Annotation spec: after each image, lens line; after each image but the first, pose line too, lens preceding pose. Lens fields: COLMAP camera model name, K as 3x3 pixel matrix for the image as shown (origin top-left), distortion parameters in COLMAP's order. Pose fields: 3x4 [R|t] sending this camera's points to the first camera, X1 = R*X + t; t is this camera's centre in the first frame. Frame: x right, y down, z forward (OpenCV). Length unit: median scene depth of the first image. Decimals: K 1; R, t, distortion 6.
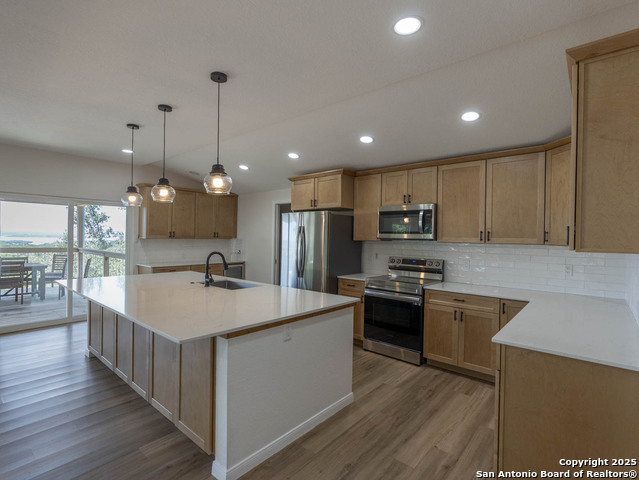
lens RADIAL K [[317.2, 0, 319.5], [0, 317.2, 240.0], [0, 0, 1]] dist [-0.002081, -0.000279]
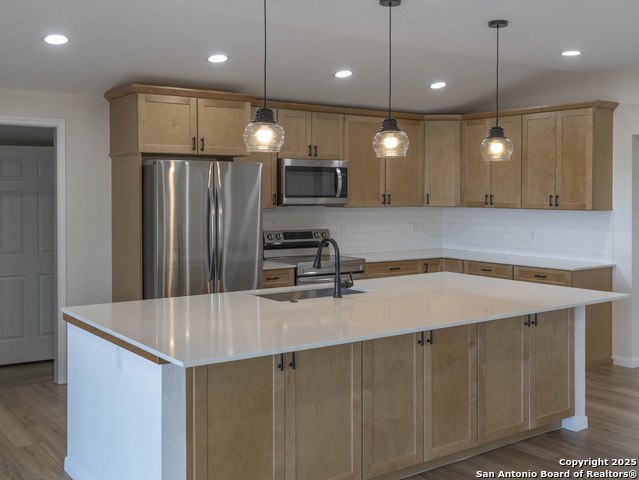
lens RADIAL K [[725.3, 0, 318.6], [0, 725.3, 196.6], [0, 0, 1]] dist [0.021770, 0.016074]
pose [[0.216715, -0.025274, 0.975908, -1.457358], [0.008966, 0.999674, 0.023899, -0.065336], [-0.976194, 0.003571, 0.216871, 0.646297]]
